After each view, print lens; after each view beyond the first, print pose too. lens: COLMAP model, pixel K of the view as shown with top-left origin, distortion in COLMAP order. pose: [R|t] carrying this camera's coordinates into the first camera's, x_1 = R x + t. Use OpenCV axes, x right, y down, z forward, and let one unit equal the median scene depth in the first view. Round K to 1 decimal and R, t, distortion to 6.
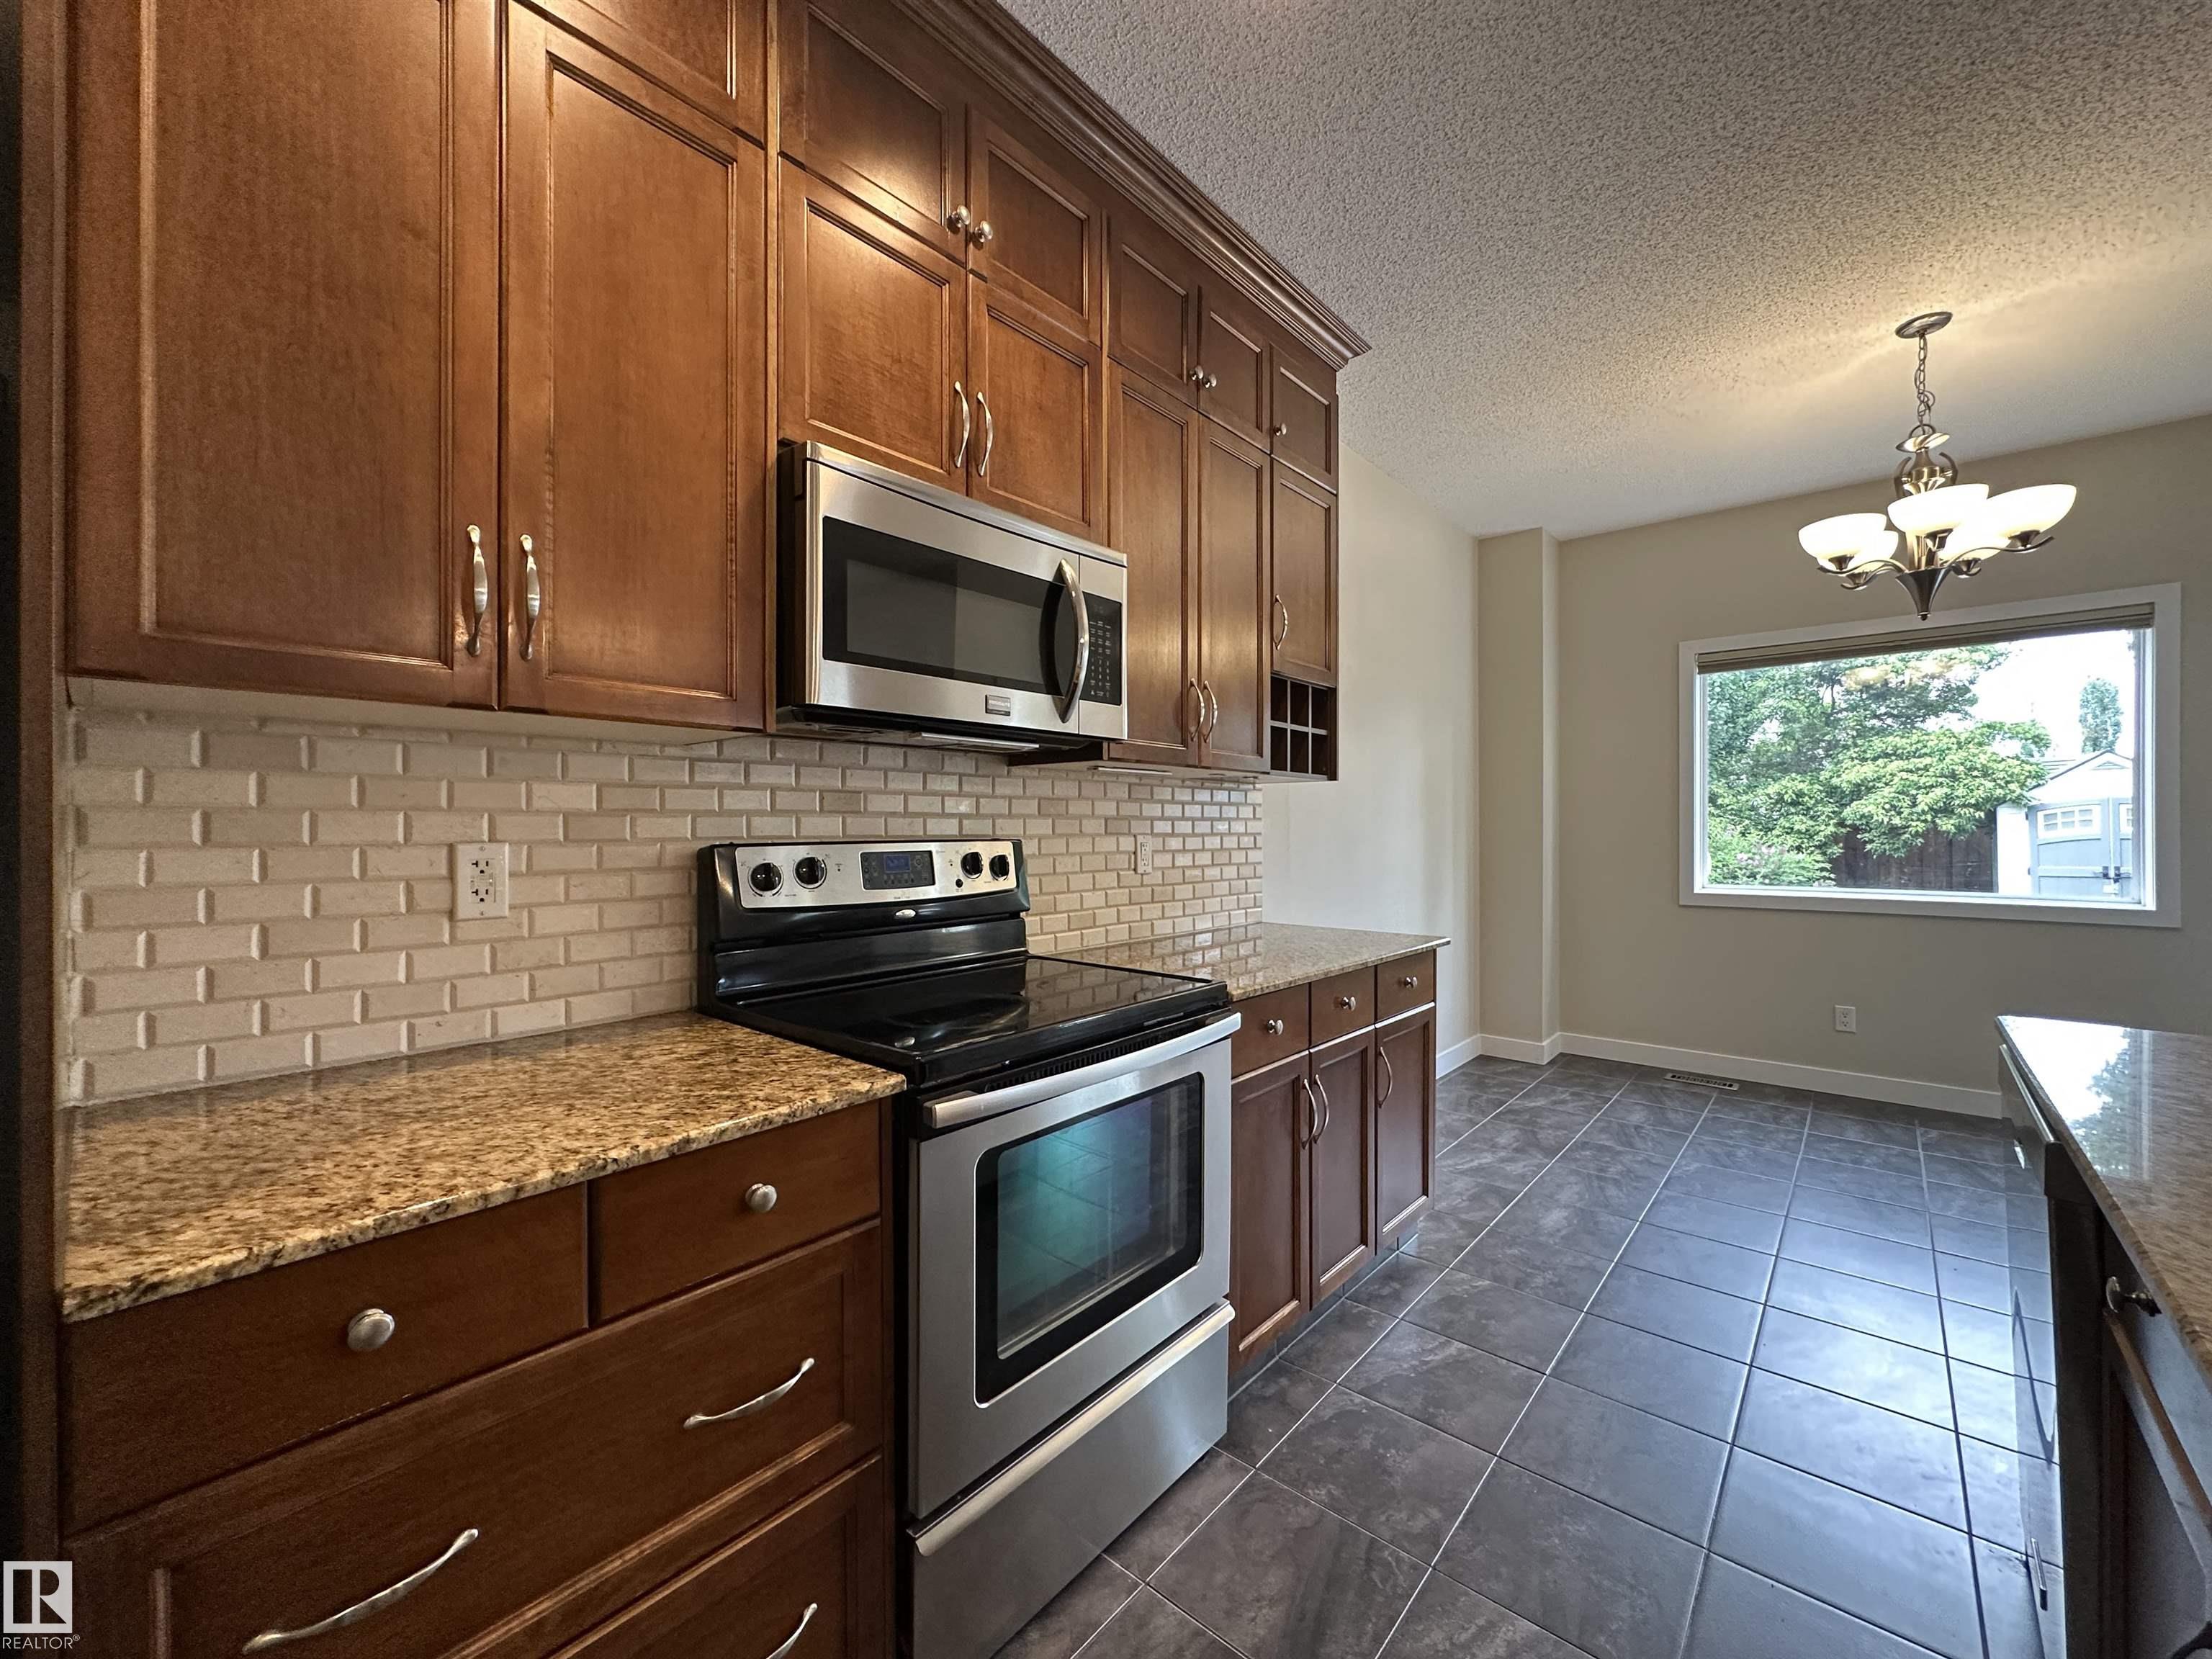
lens RADIAL K [[882.0, 0, 1108.4], [0, 882.0, 826.8], [0, 0, 1]] dist [-0.002619, -0.000187]
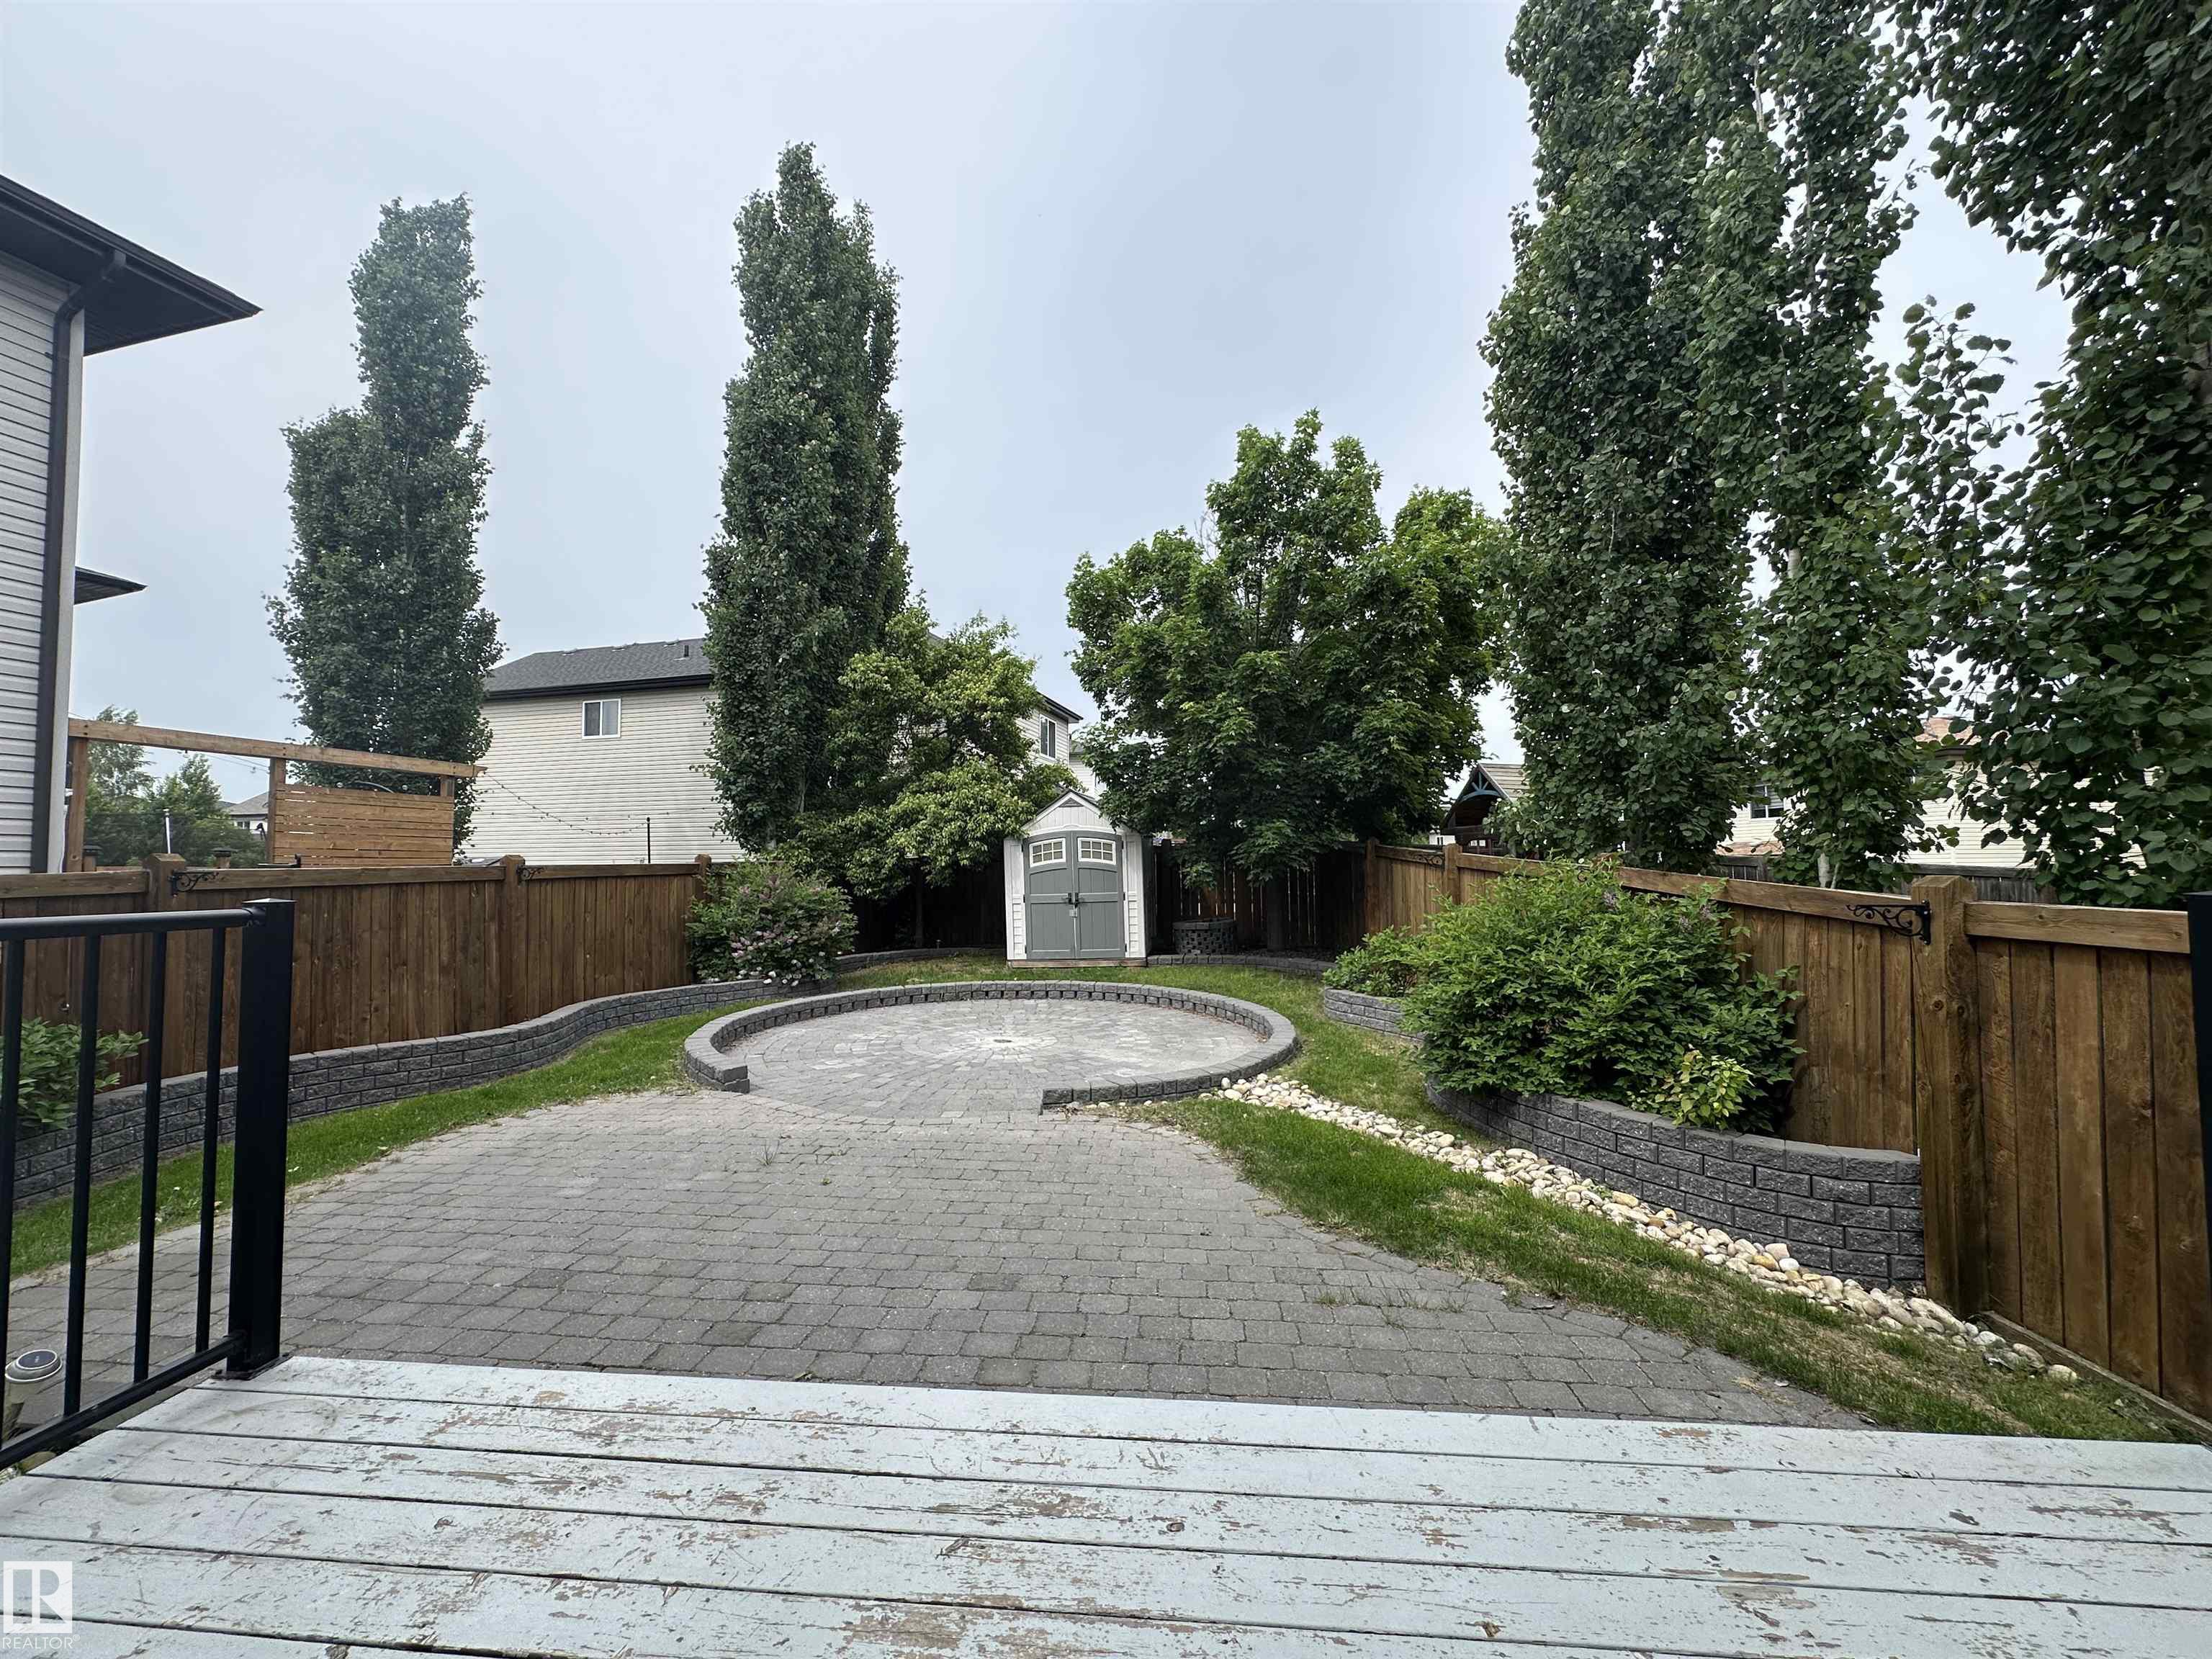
lens RADIAL K [[882.0, 0, 1108.4], [0, 882.0, 826.8], [0, 0, 1]] dist [-0.002619, -0.000187]
pose [[0.812298, 0.023602, 0.582765, 2.986690], [0.005232, 0.998846, -0.047745, 0.083290], [-0.583220, 0.041832, 0.811237, 0.297921]]
